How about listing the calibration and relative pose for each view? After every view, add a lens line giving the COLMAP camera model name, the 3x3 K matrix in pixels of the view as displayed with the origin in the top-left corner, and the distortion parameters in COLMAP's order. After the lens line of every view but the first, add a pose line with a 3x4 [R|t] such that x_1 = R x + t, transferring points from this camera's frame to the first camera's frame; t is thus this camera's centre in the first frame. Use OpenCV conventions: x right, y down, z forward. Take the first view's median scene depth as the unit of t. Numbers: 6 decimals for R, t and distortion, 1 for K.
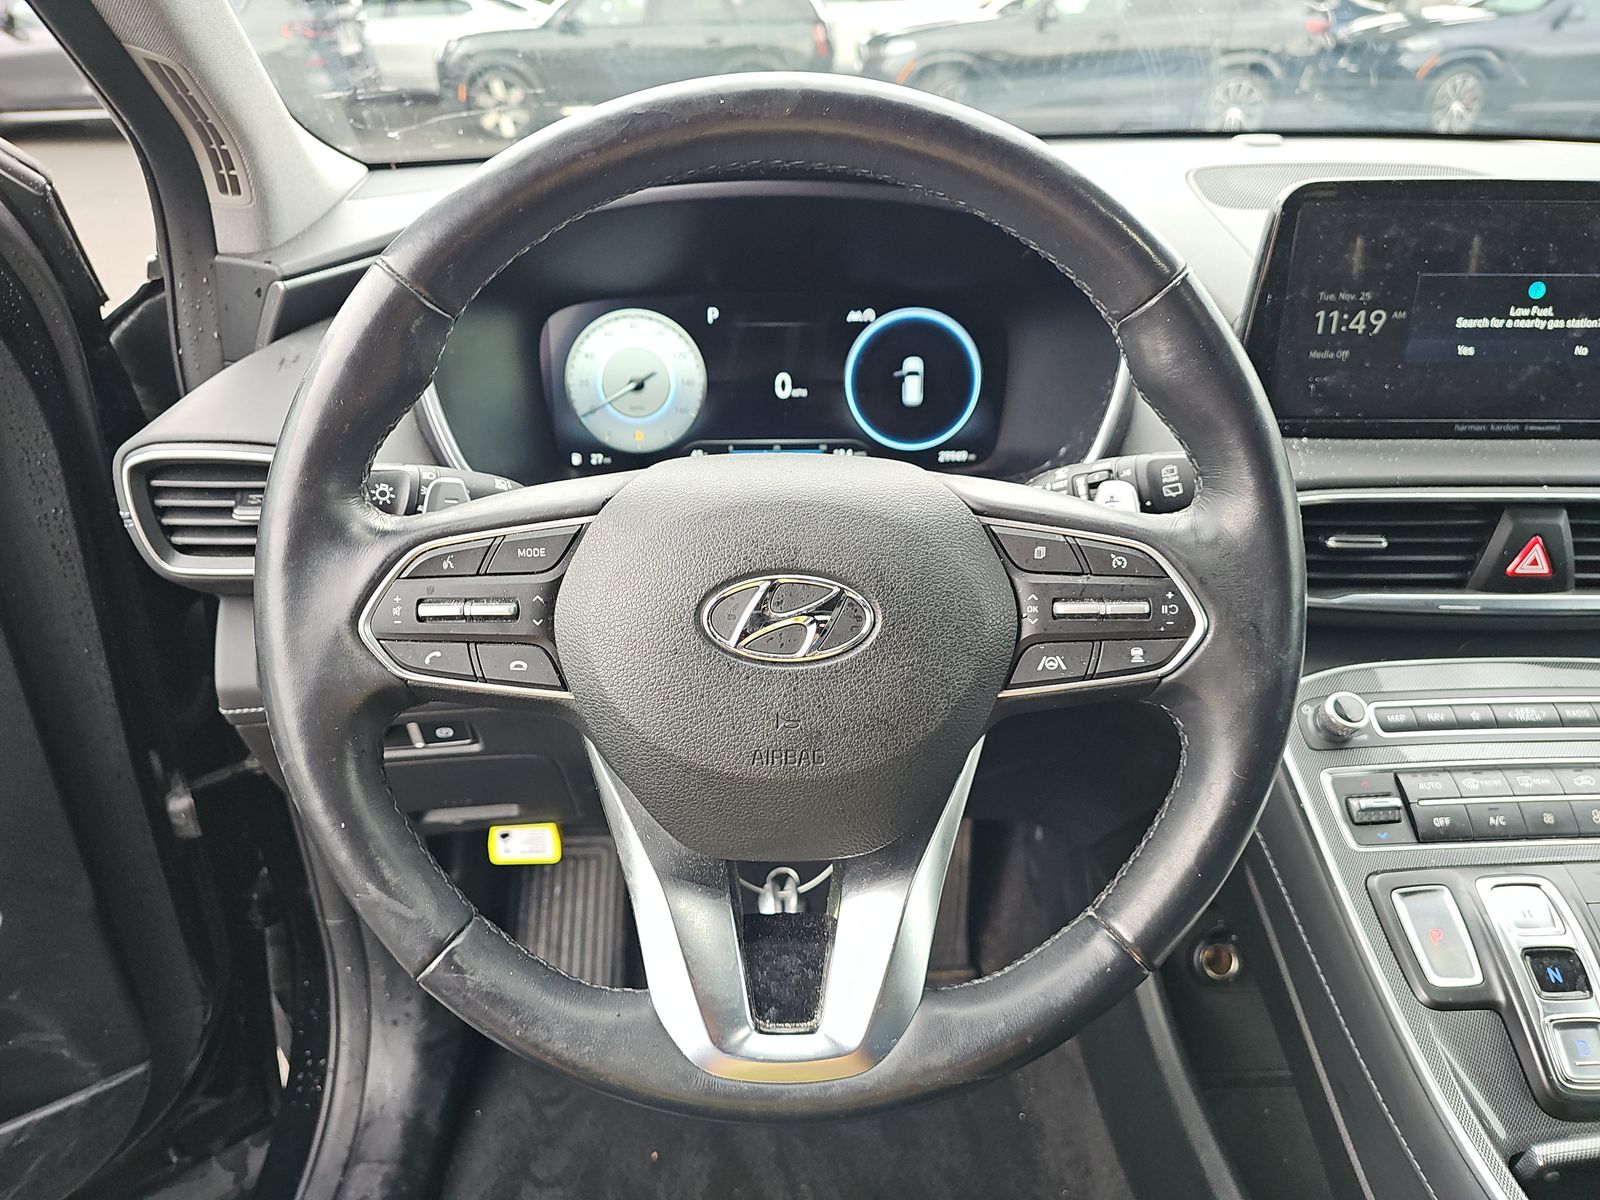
lens RADIAL K [[1050.3, 0, 789.4], [0, 1050.3, 601.1], [0, 0, 1]] dist [0.027679, -0.027199]
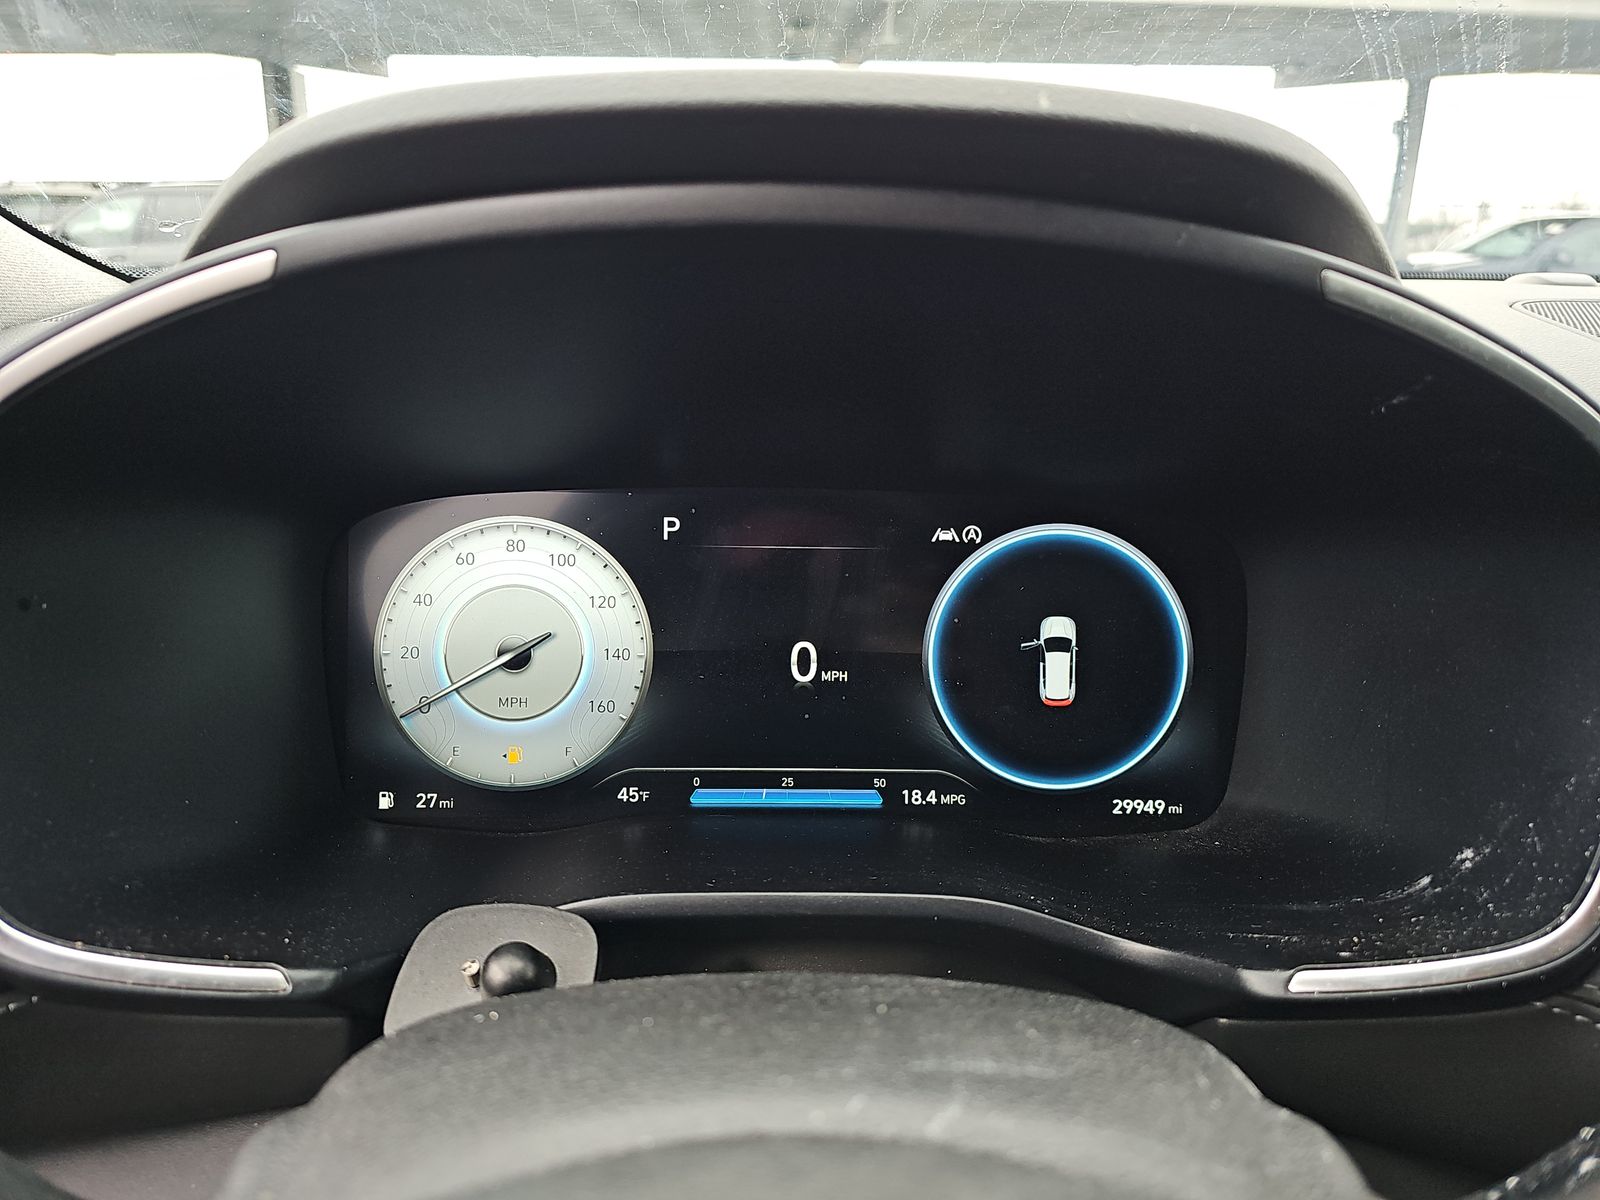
lens RADIAL K [[1050.3, 0, 805.1], [0, 1050.3, 607.2], [0, 0, 1]] dist [0.027679, -0.027199]
pose [[0.999738, 0.019856, -0.011375, 0.000434], [-0.021584, 0.983323, -0.180583, -0.173839], [0.007599, 0.180781, 0.983494, 0.614939]]
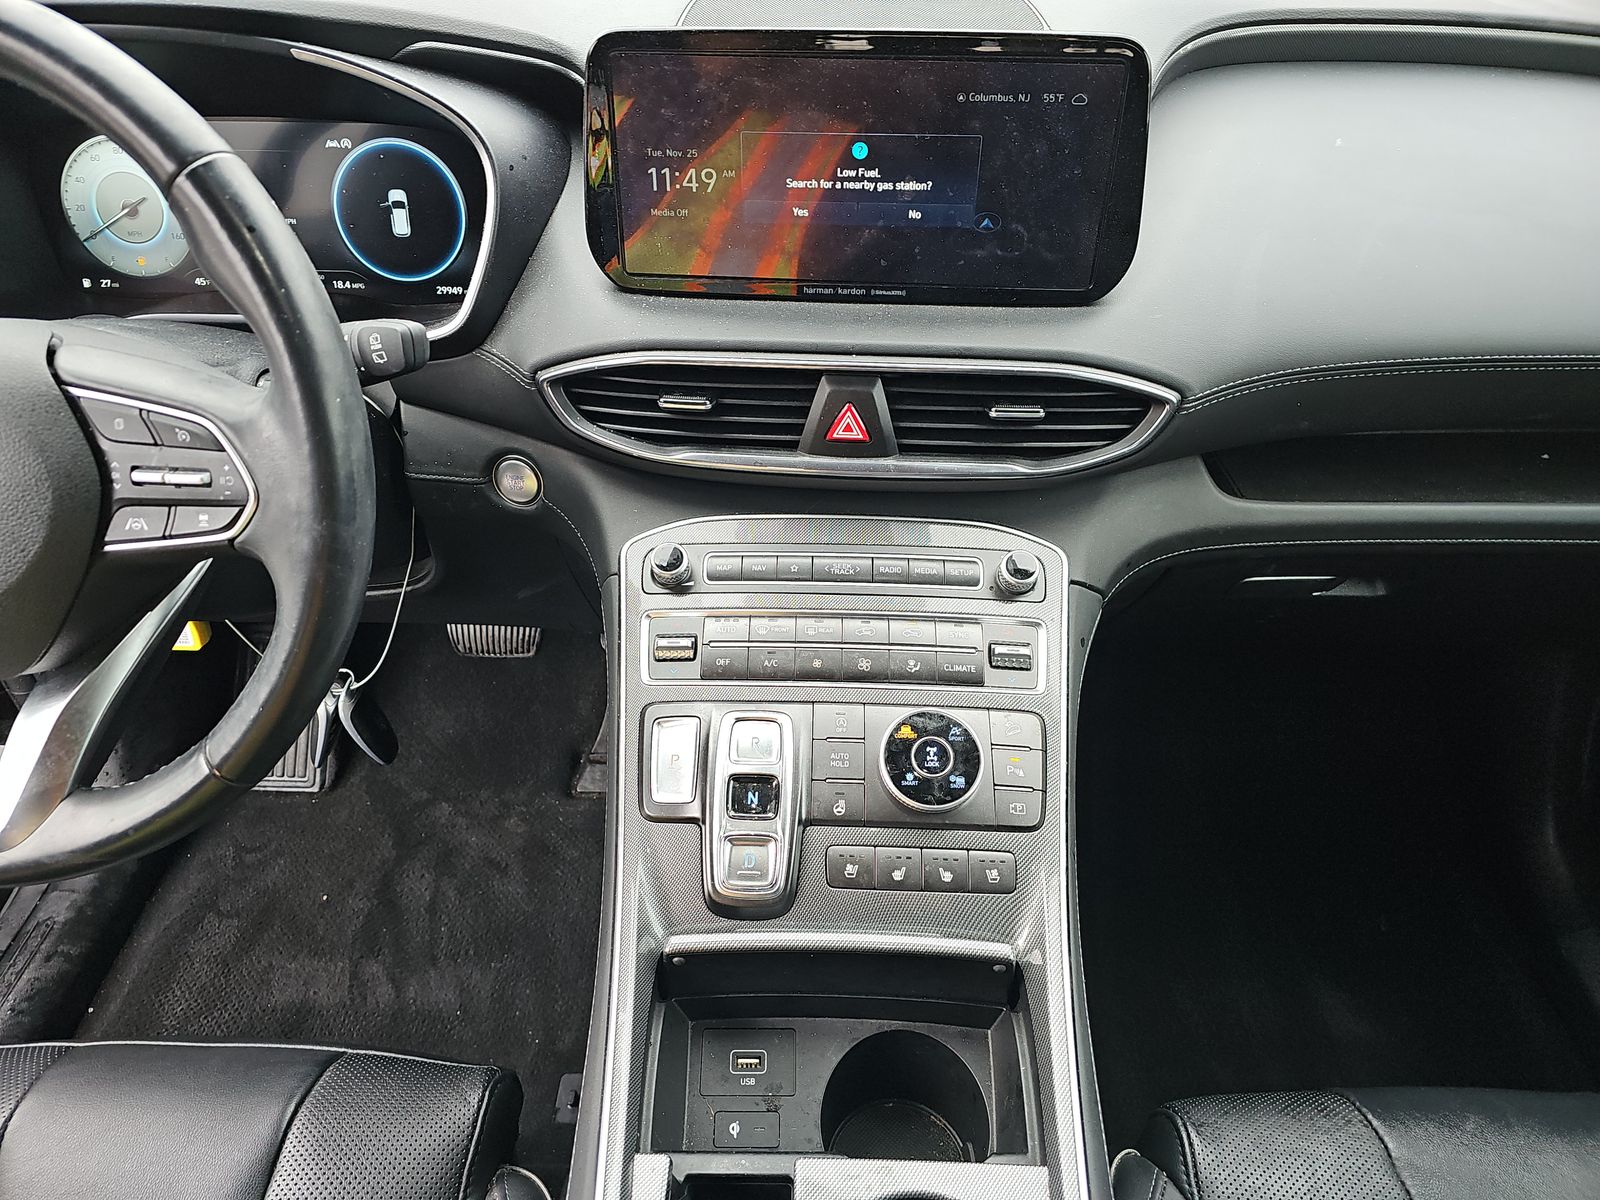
lens RADIAL K [[1050.3, 0, 789.9], [0, 1050.3, 612.4], [0, 0, 1]] dist [0.027679, -0.027199]
pose [[0.997783, 0.043498, -0.050361, 0.699012], [-0.031736, 0.976224, 0.214429, -0.079263], [0.058491, -0.212355, 0.975440, -0.064551]]
